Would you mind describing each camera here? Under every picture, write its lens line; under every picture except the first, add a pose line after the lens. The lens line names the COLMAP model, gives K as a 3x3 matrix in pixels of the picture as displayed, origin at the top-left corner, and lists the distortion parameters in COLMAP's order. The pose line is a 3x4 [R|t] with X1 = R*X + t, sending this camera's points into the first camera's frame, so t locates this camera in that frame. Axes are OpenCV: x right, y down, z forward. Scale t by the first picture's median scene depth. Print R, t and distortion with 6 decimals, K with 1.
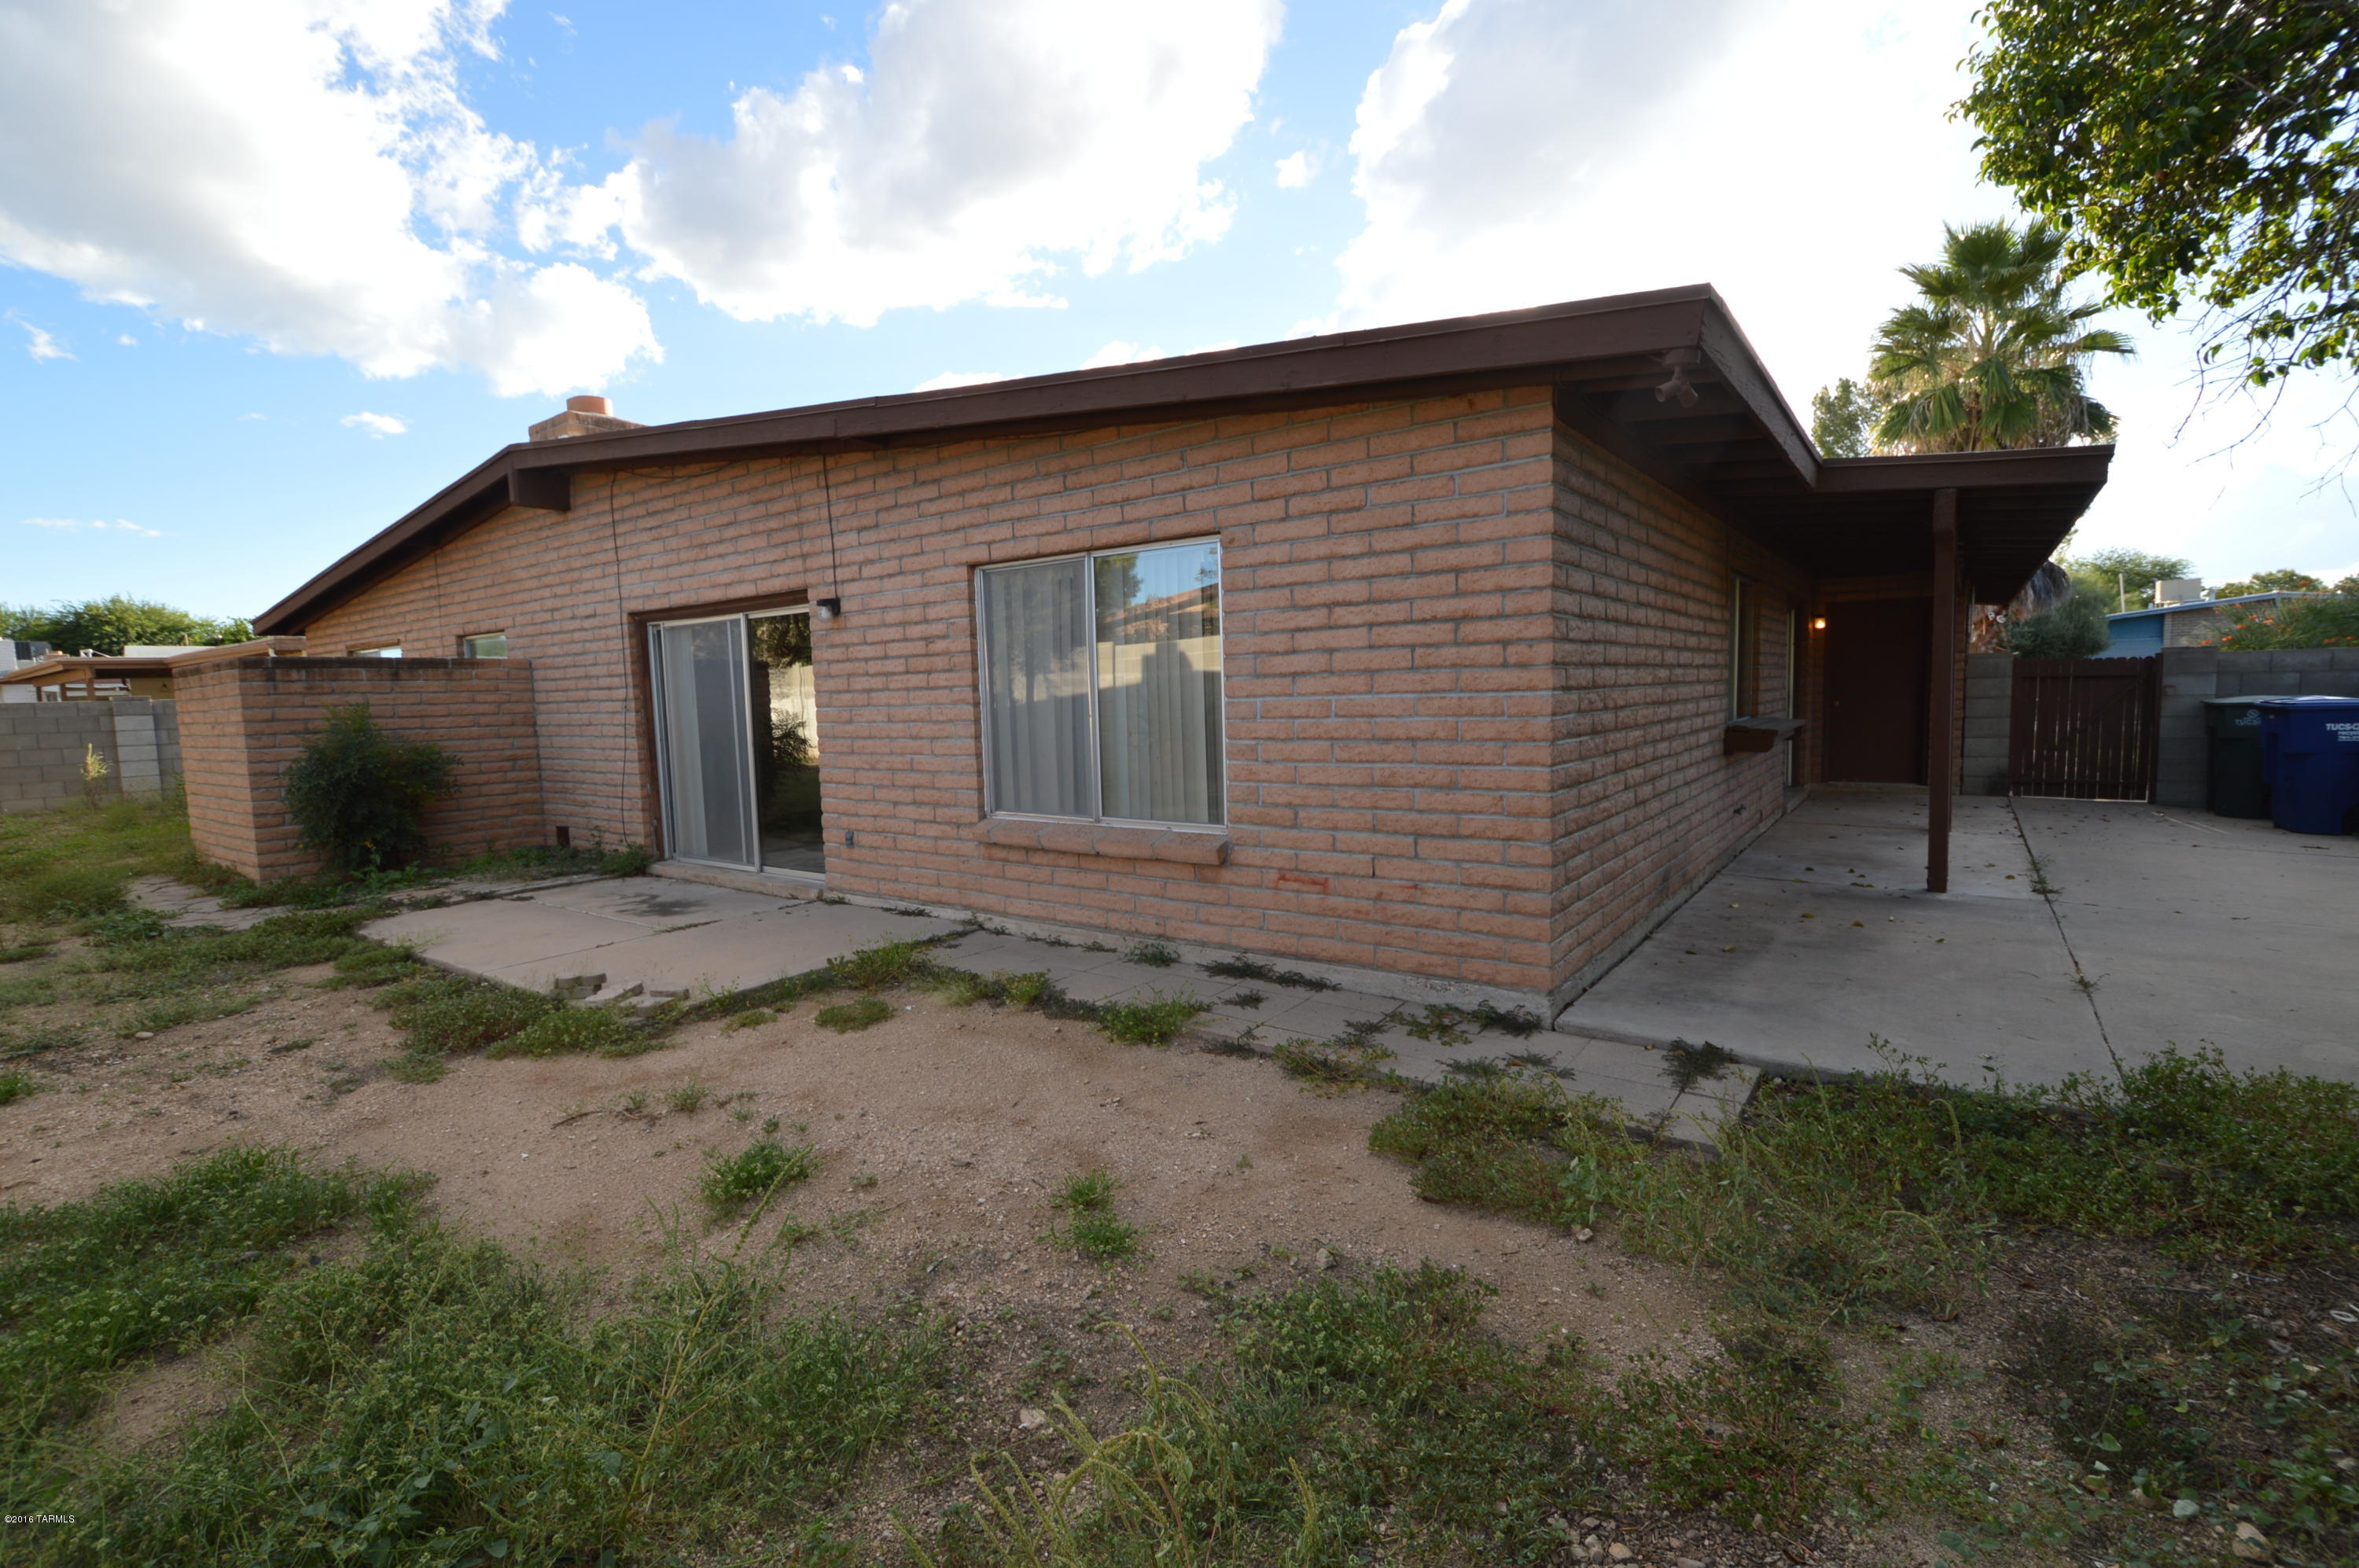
lens RADIAL K [[1041.1, 0, 1189.9], [0, 1041.1, 784.4], [0, 0, 1]] dist [-0.003505, -0.002387]
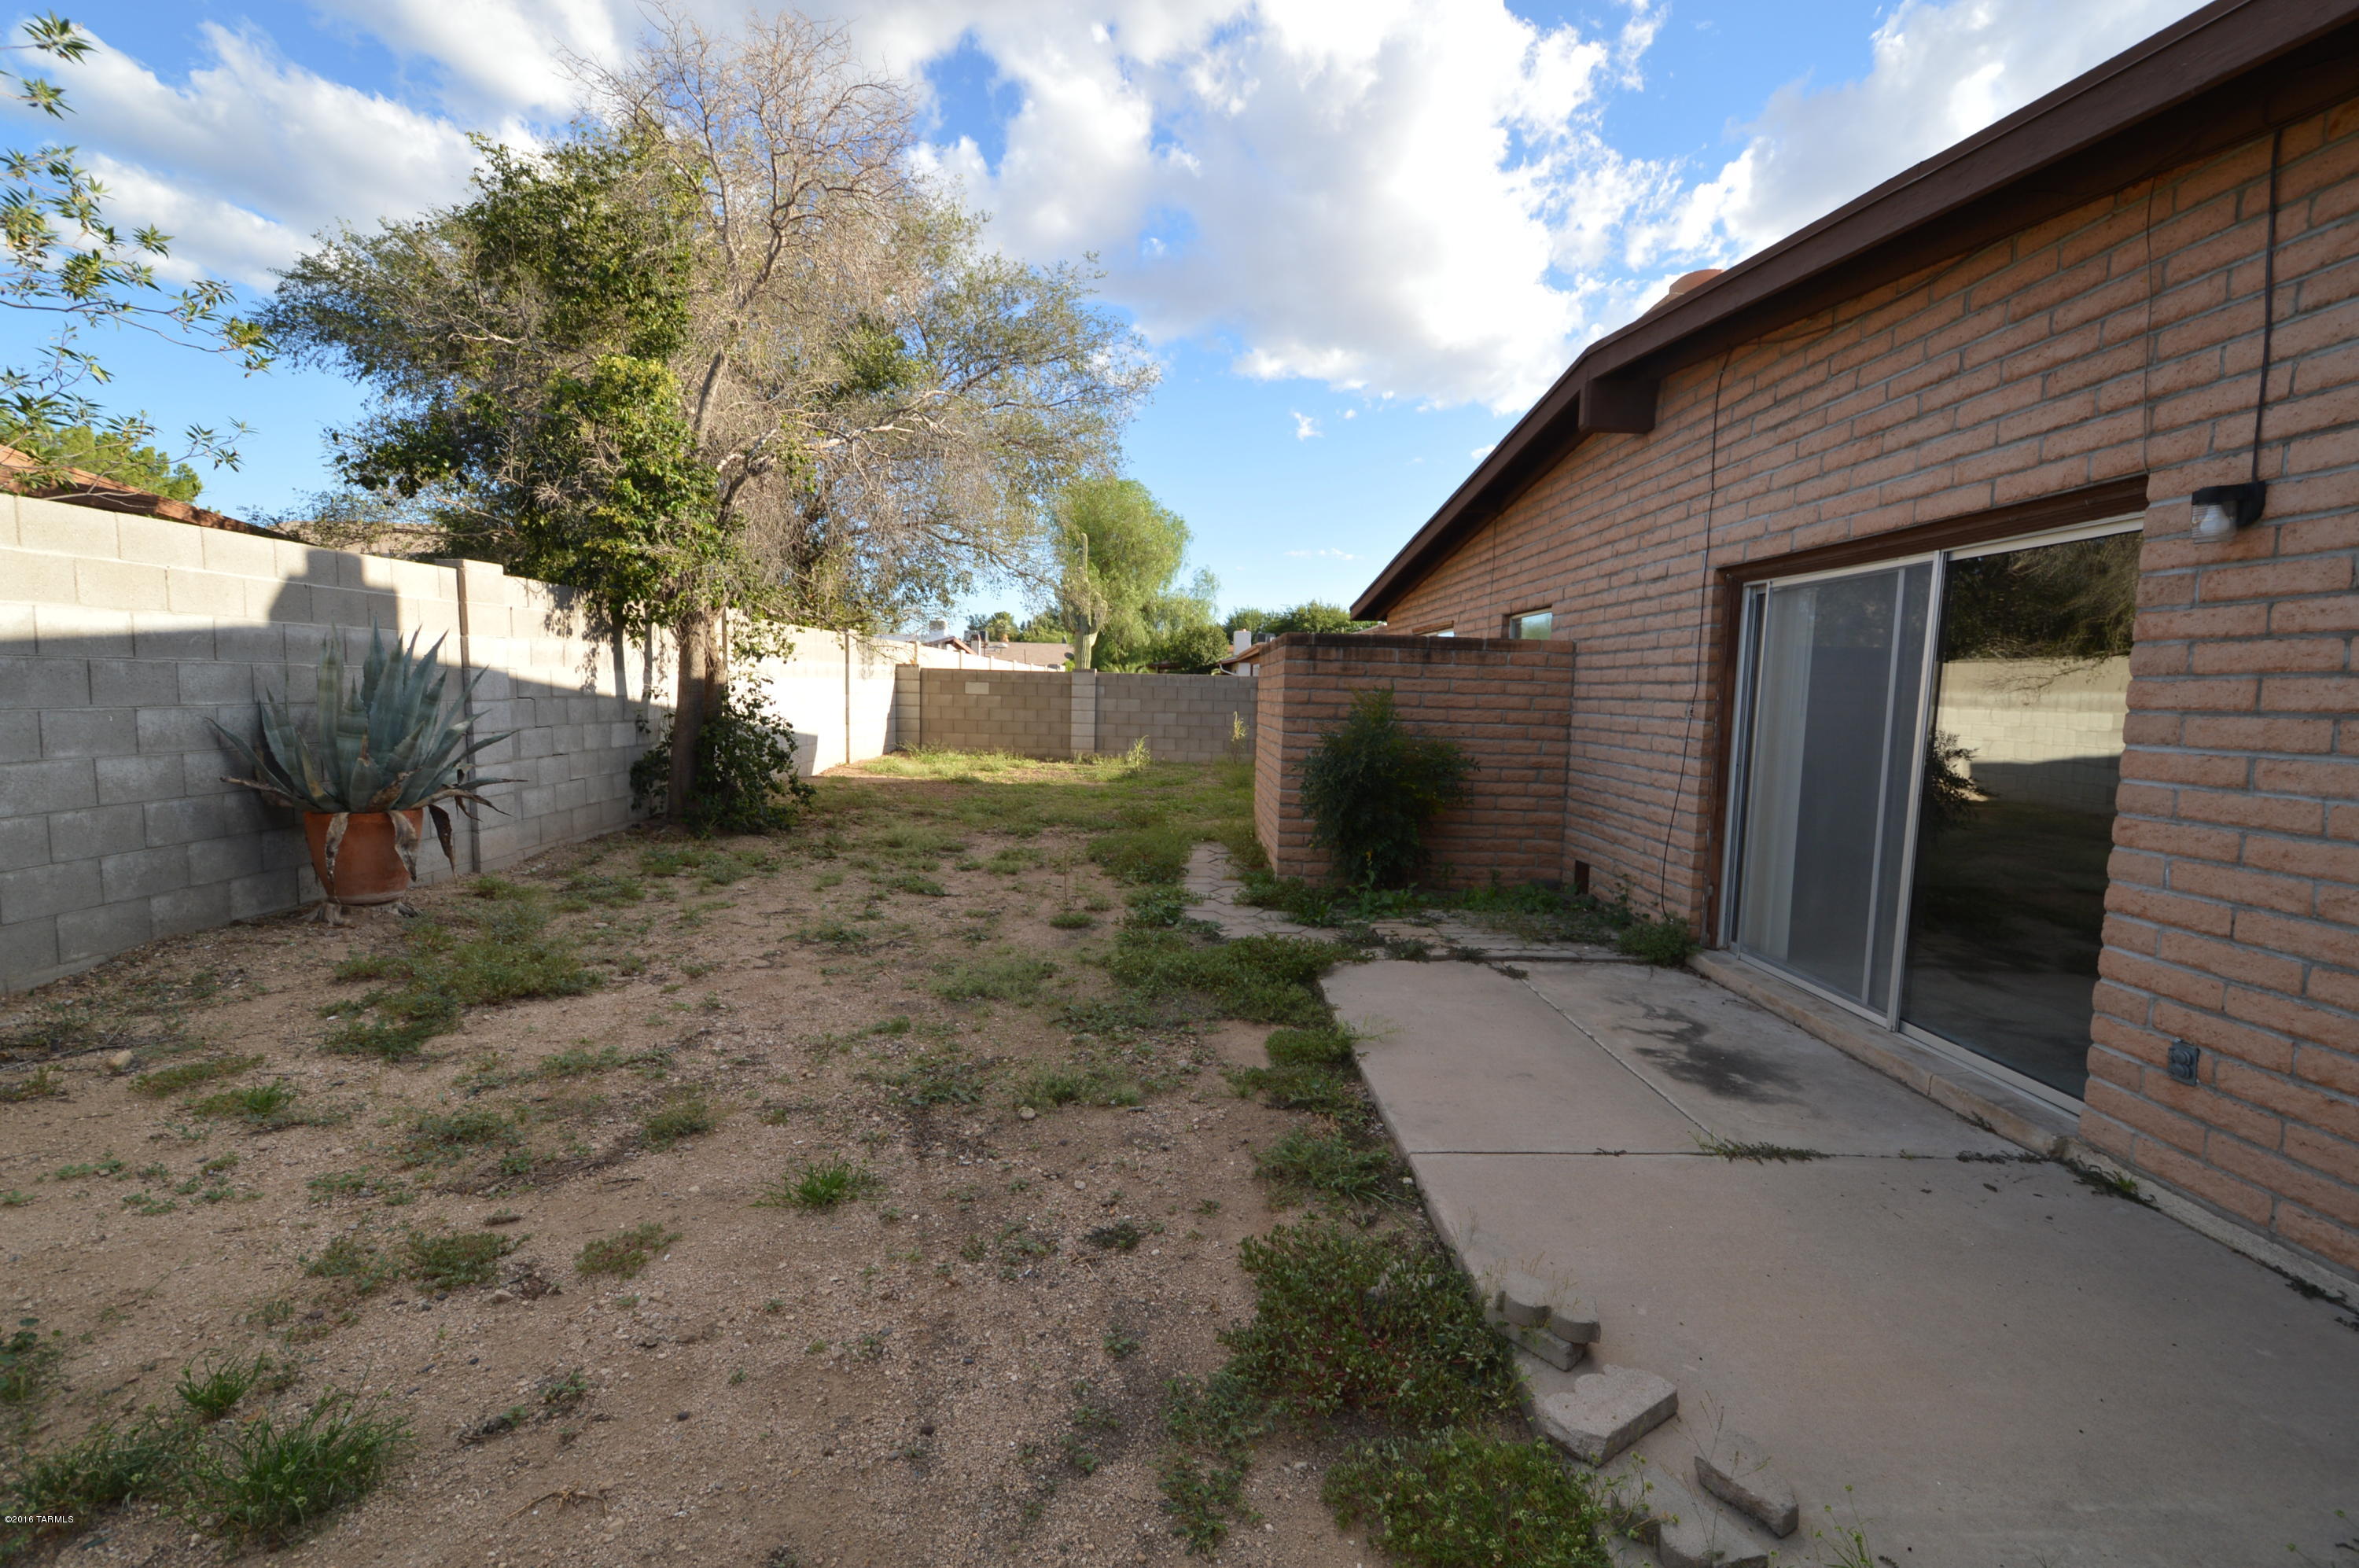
lens RADIAL K [[1041.1, 0, 1179.5], [0, 1041.1, 792.6], [0, 0, 1]] dist [-0.003505, -0.002387]
pose [[0.595109, 0.122150, -0.794307, -0.201240], [-0.114242, 0.991202, 0.066837, -0.029655], [0.795483, 0.050968, 0.603828, 0.337229]]
